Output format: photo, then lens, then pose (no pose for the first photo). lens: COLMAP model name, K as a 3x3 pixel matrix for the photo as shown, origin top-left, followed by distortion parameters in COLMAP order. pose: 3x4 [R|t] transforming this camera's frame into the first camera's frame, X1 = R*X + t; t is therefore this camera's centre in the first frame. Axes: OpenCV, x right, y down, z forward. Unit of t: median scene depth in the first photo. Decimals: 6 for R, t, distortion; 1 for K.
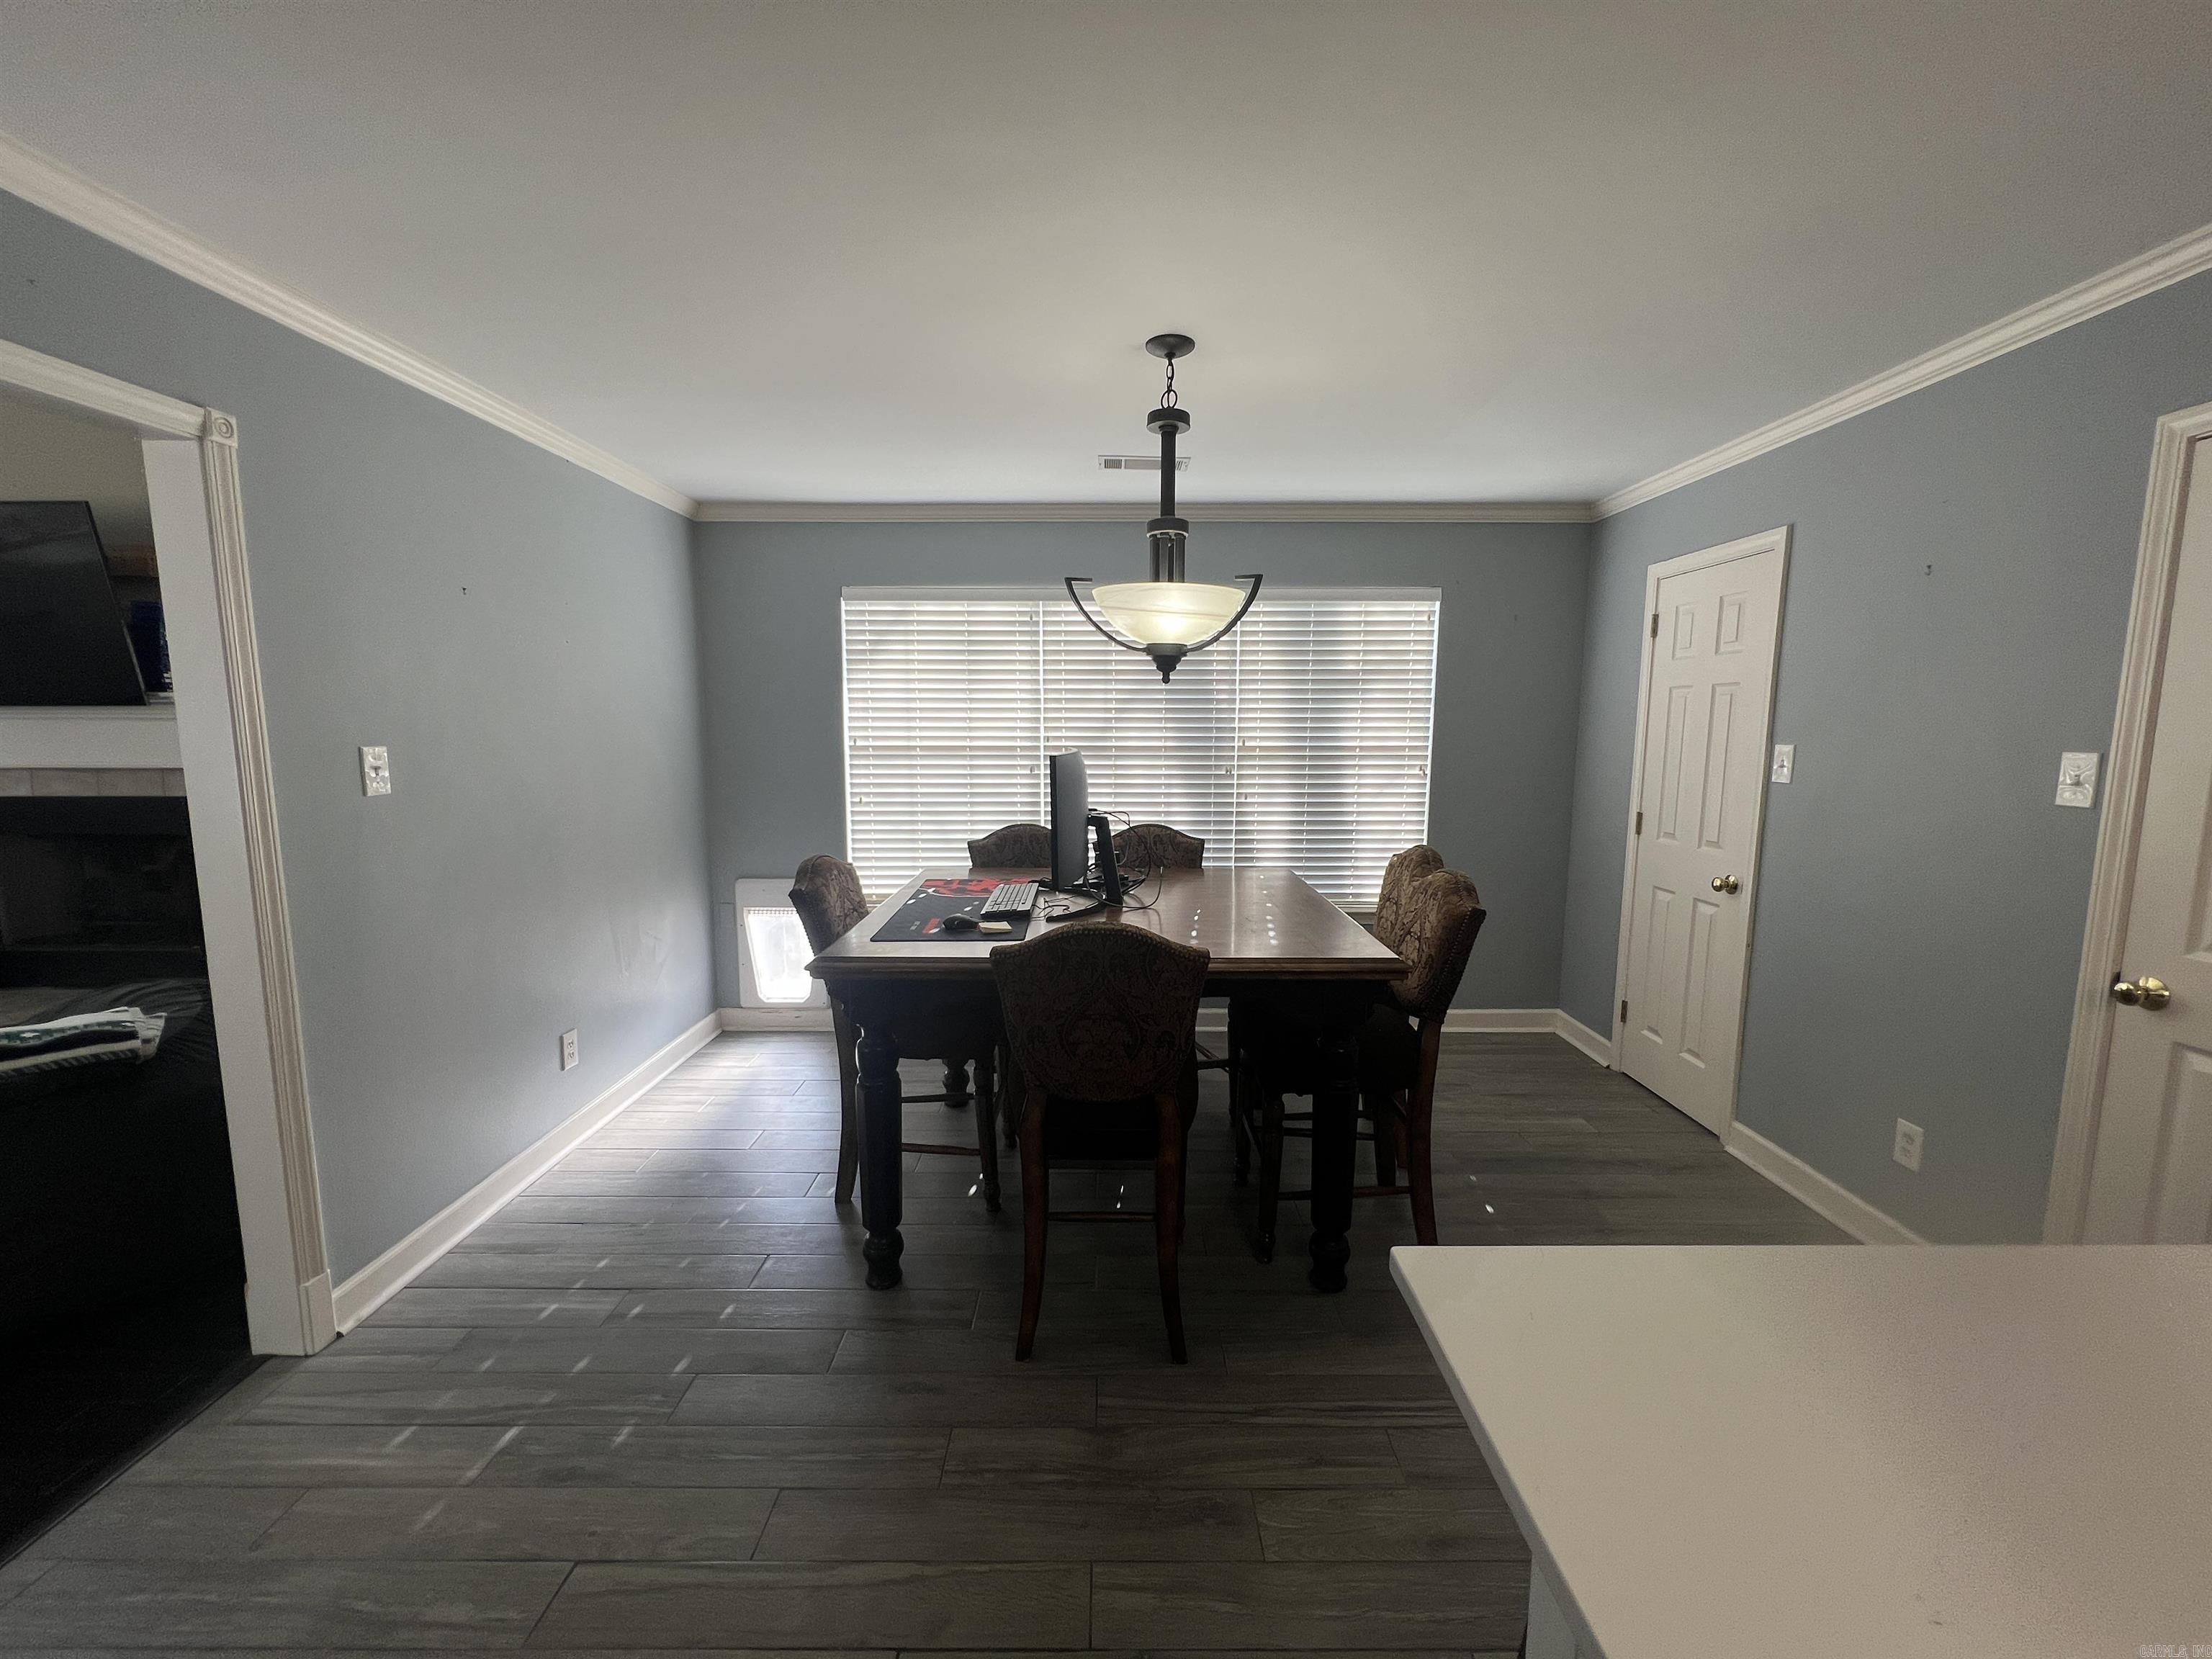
lens RADIAL K [[883.5, 0, 1103.9], [0, 883.5, 829.9], [0, 0, 1]] dist [-0.001964, -0.000036]
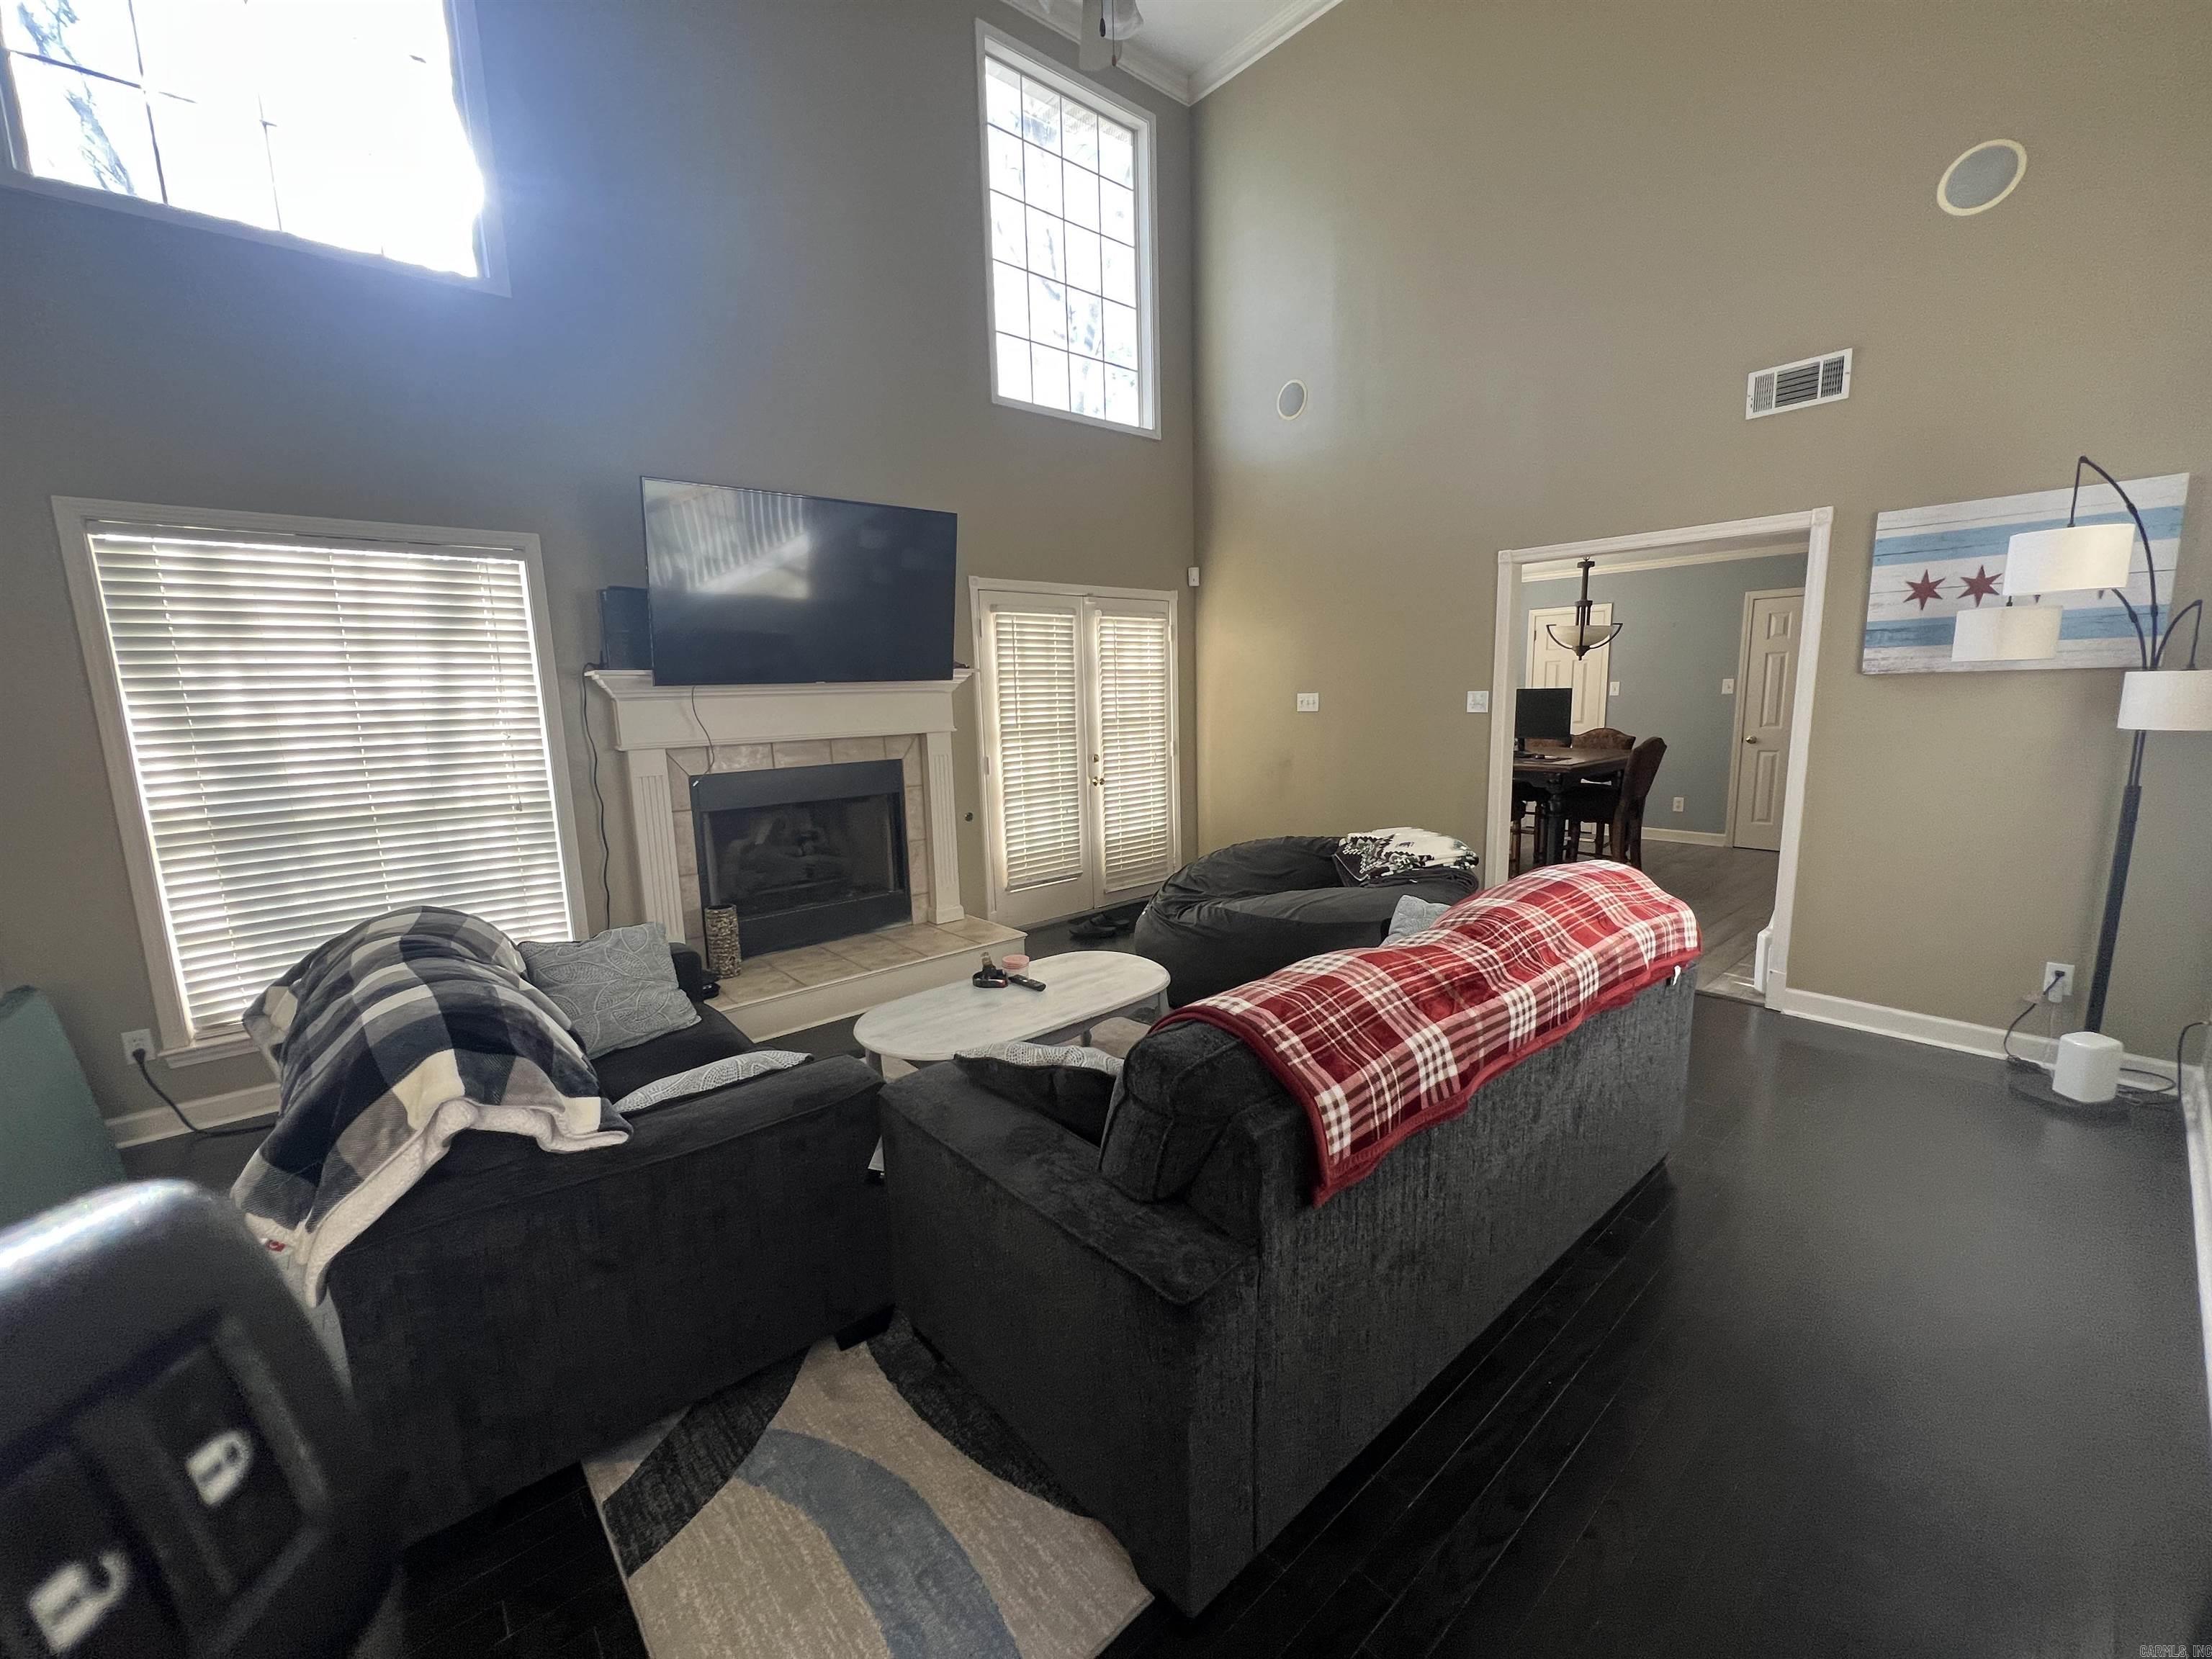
lens RADIAL K [[883.5, 0, 1101.5], [0, 883.5, 833.1], [0, 0, 1]] dist [-0.001964, -0.000036]
pose [[0.757604, -0.126189, 0.640400, -2.804232], [0.108980, 0.991816, 0.066510, 0.018322], [-0.643552, 0.019402, 0.765156, -0.108349]]
